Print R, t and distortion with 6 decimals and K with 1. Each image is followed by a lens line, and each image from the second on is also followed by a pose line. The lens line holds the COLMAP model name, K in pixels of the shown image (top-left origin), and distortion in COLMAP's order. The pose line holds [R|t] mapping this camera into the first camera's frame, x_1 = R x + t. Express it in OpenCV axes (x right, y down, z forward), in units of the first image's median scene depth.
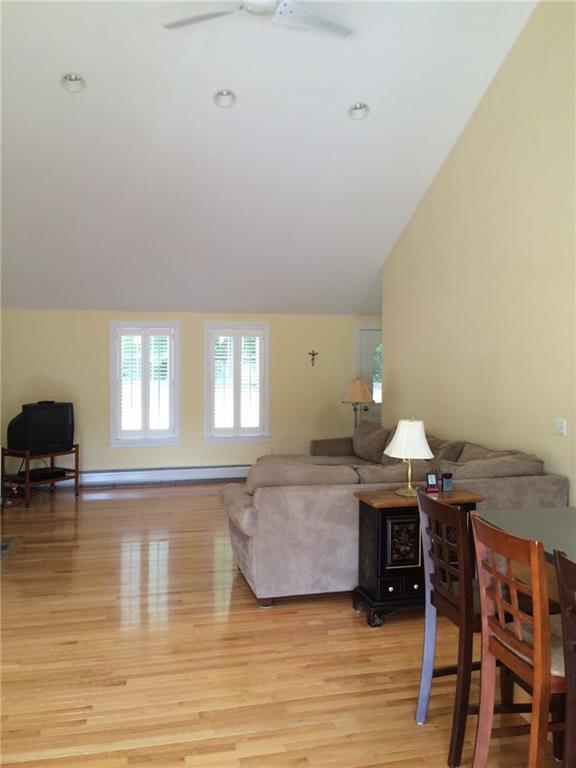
lens RADIAL K [[659.8, 0, 288.0], [0, 659.8, 384.0], [0, 0, 1]] dist [0.002011, 0.001977]
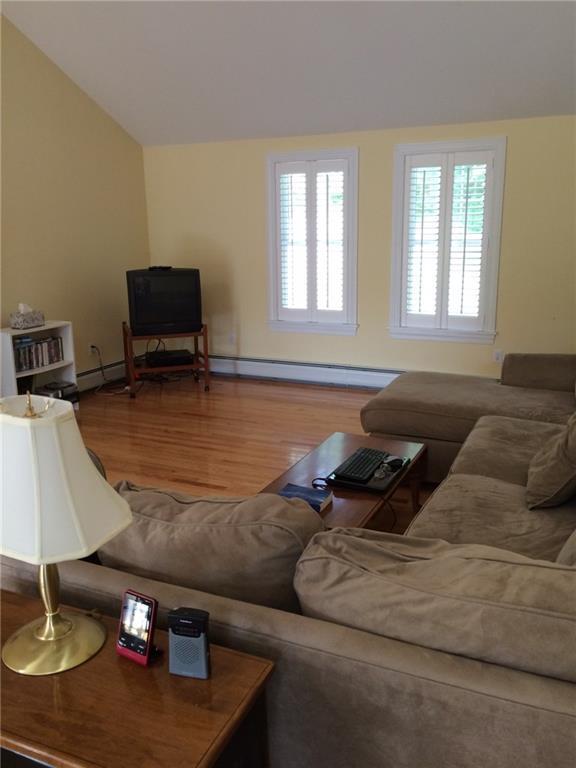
lens RADIAL K [[659.8, 0, 288.0], [0, 659.8, 384.0], [0, 0, 1]] dist [0.002011, 0.001977]
pose [[0.776385, 0.138644, -0.614820, 0.216004], [-0.003770, 0.976509, 0.215446, -0.006181], [0.630248, -0.164951, 0.758669, 0.429693]]
